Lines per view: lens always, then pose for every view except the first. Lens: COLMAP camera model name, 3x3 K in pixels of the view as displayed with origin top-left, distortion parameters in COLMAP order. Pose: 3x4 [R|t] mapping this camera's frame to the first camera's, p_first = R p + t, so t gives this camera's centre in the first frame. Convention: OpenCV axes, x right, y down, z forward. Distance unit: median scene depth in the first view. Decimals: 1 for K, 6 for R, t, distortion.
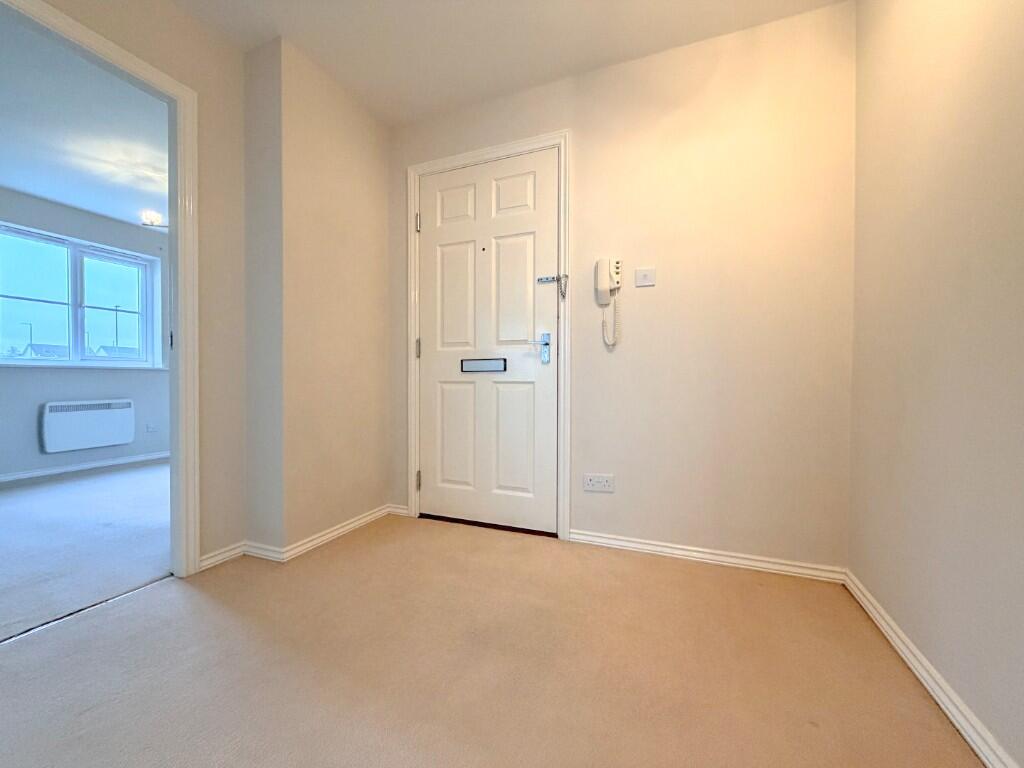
lens RADIAL K [[409.0, 0, 510.6], [0, 409.0, 382.9], [0, 0, 1]] dist [0.003035, -0.000616]
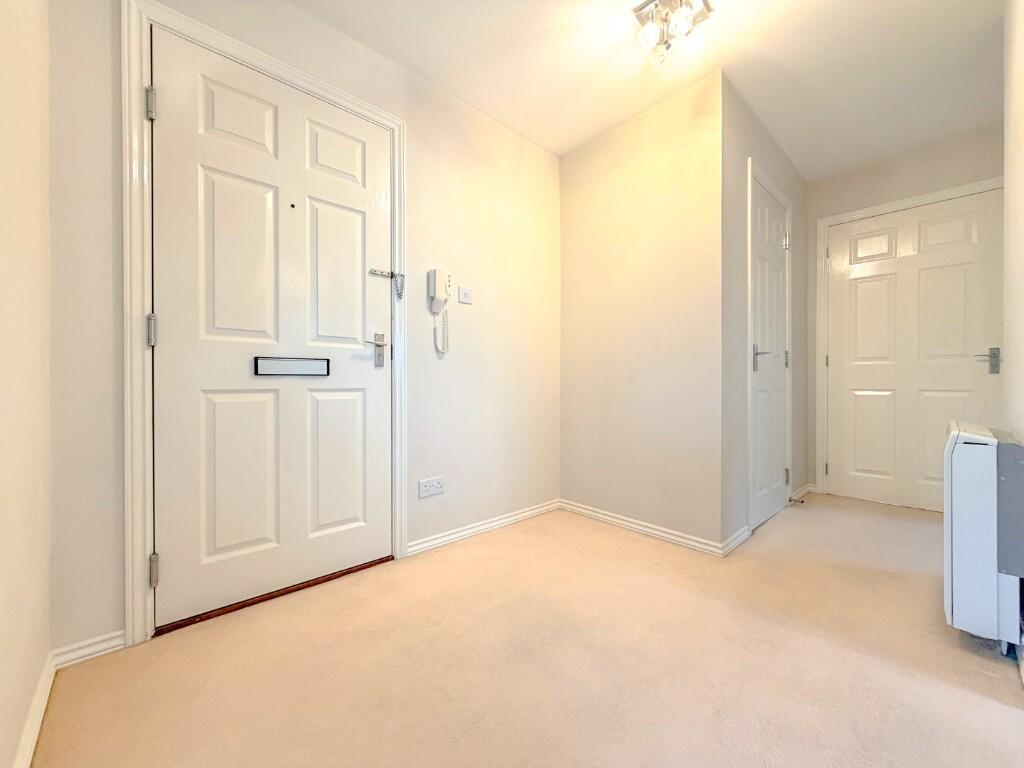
lens RADIAL K [[409.0, 0, 510.9], [0, 409.0, 383.3], [0, 0, 1]] dist [0.003035, -0.000616]
pose [[0.423279, -0.004337, 0.905989, -0.579566], [0.011337, 0.999936, -0.000510, -0.009464], [-0.905928, 0.010487, 0.423301, 0.360695]]
